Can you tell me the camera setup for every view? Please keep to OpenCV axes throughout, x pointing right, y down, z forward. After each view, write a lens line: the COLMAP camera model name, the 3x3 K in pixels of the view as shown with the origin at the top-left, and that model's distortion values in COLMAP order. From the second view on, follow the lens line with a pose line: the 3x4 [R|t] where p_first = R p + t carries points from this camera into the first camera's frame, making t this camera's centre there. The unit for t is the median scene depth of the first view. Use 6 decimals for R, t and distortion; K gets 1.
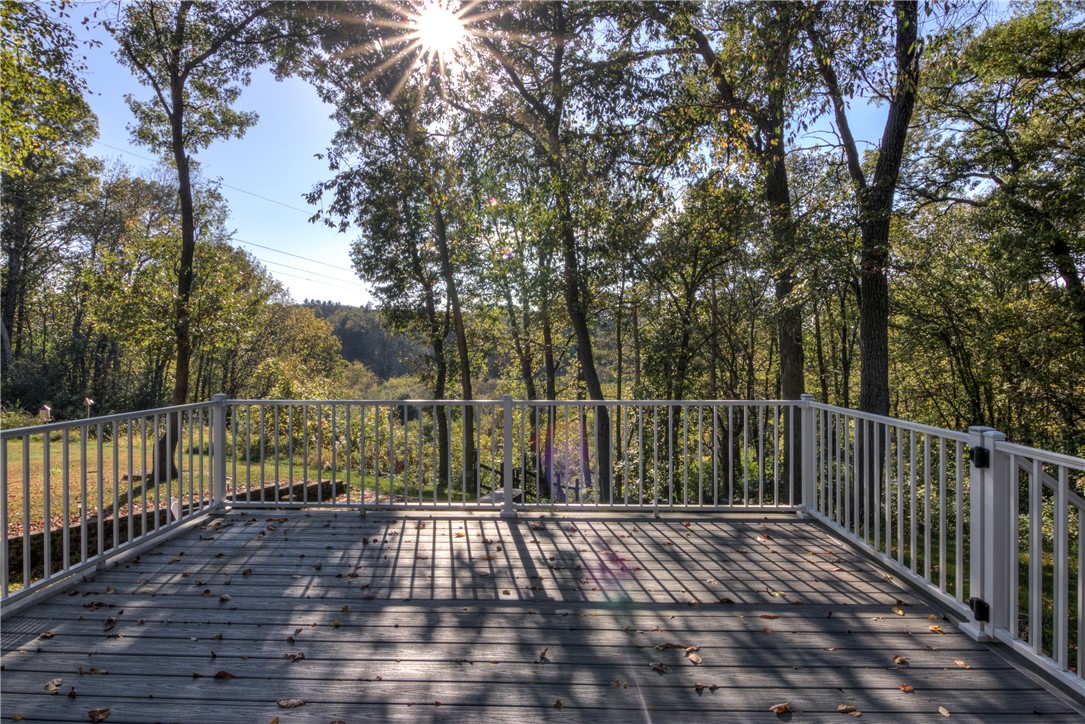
lens RADIAL K [[563.1, 0, 543.0], [0, 563.1, 355.6], [0, 0, 1]] dist [-0.003101, -0.007200]
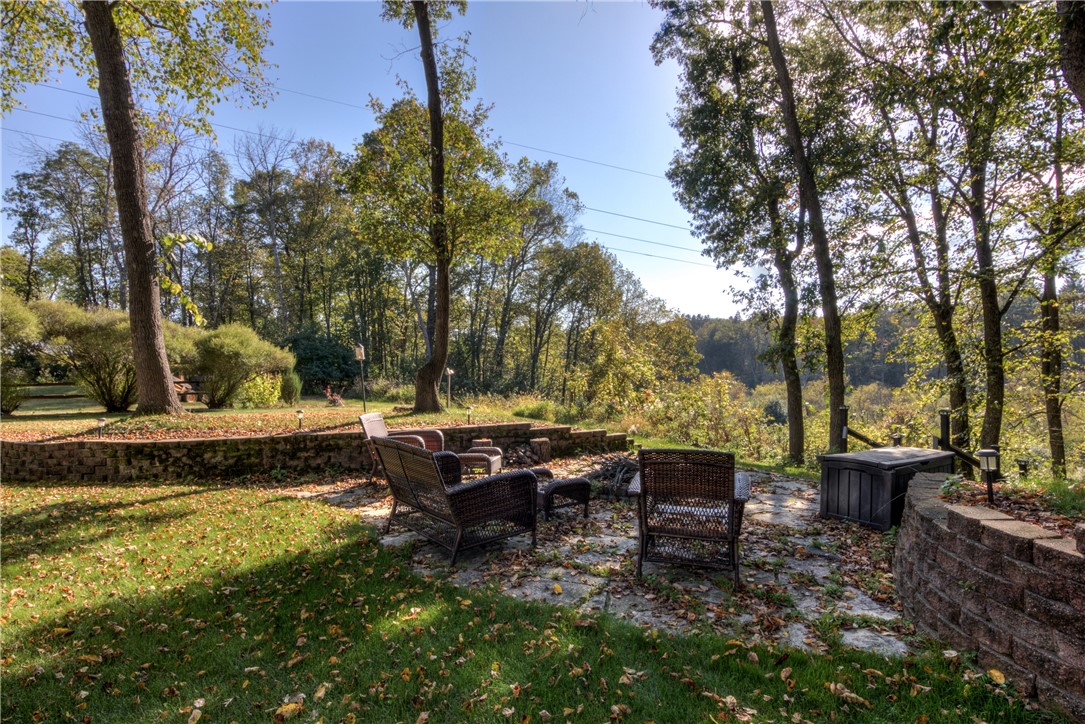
lens RADIAL K [[563.1, 0, 544.4], [0, 563.1, 361.4], [0, 0, 1]] dist [-0.003101, -0.007200]
pose [[0.799427, -0.016452, -0.600538, -0.004766], [-0.003605, 0.999476, -0.032180, 0.041022], [0.600753, 0.027890, 0.798948, 0.101339]]
